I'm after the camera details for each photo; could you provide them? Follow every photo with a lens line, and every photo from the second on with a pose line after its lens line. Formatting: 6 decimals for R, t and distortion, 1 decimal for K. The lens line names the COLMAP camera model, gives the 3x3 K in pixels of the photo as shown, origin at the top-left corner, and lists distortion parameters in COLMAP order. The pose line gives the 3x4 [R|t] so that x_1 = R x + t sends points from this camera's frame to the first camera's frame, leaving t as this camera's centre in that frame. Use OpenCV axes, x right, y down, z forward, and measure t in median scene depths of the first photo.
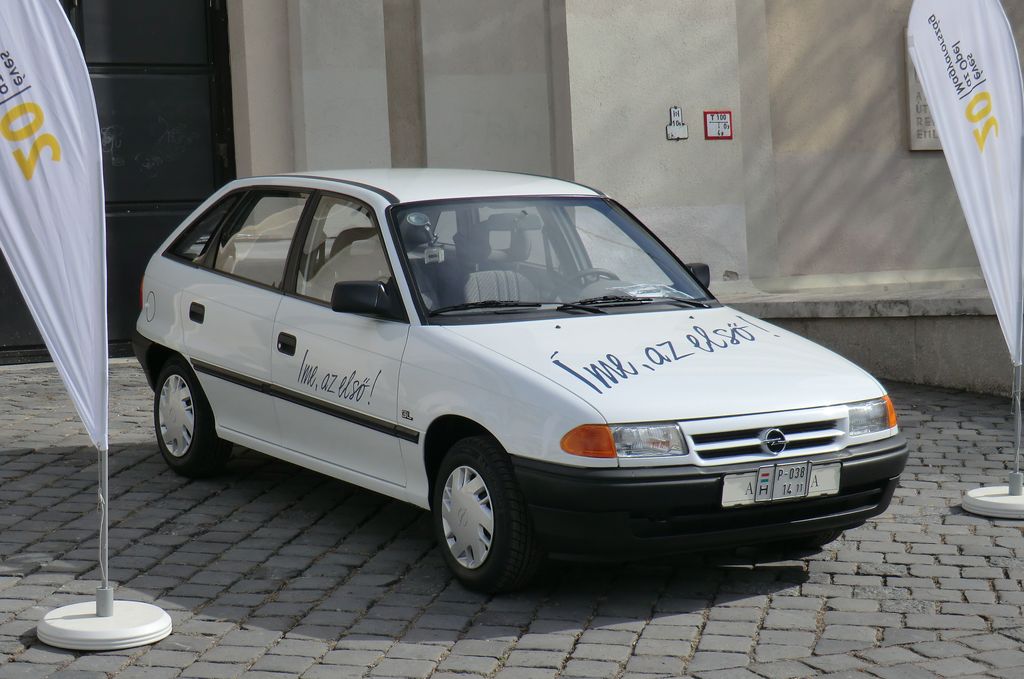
lens RADIAL K [[2270.8, 0, 512.0], [0, 2270.8, 339.5], [0, 0, 1]] dist [-0.039453, 1.062170]
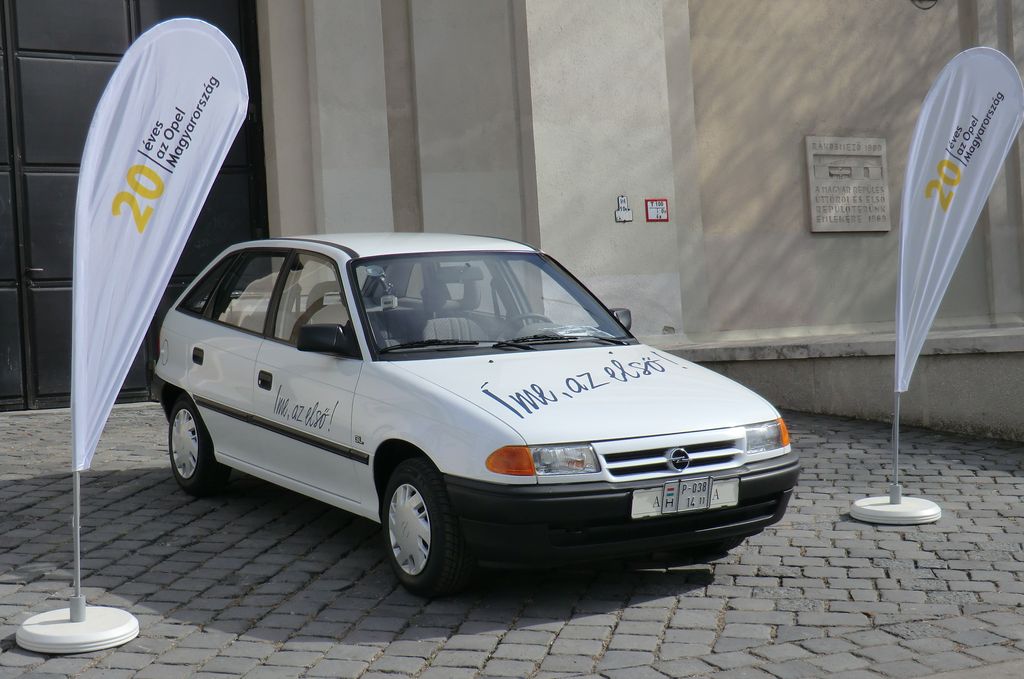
lens RADIAL K [[1645.4, 0, 512.0], [0, 1645.4, 339.5], [0, 0, 1]] dist [-0.061823, 0.266373]
pose [[0.999847, -0.010813, -0.013744, 0.042735], [0.010368, 0.999432, -0.032055, 0.010241], [0.014083, 0.031908, 0.999392, 0.175462]]
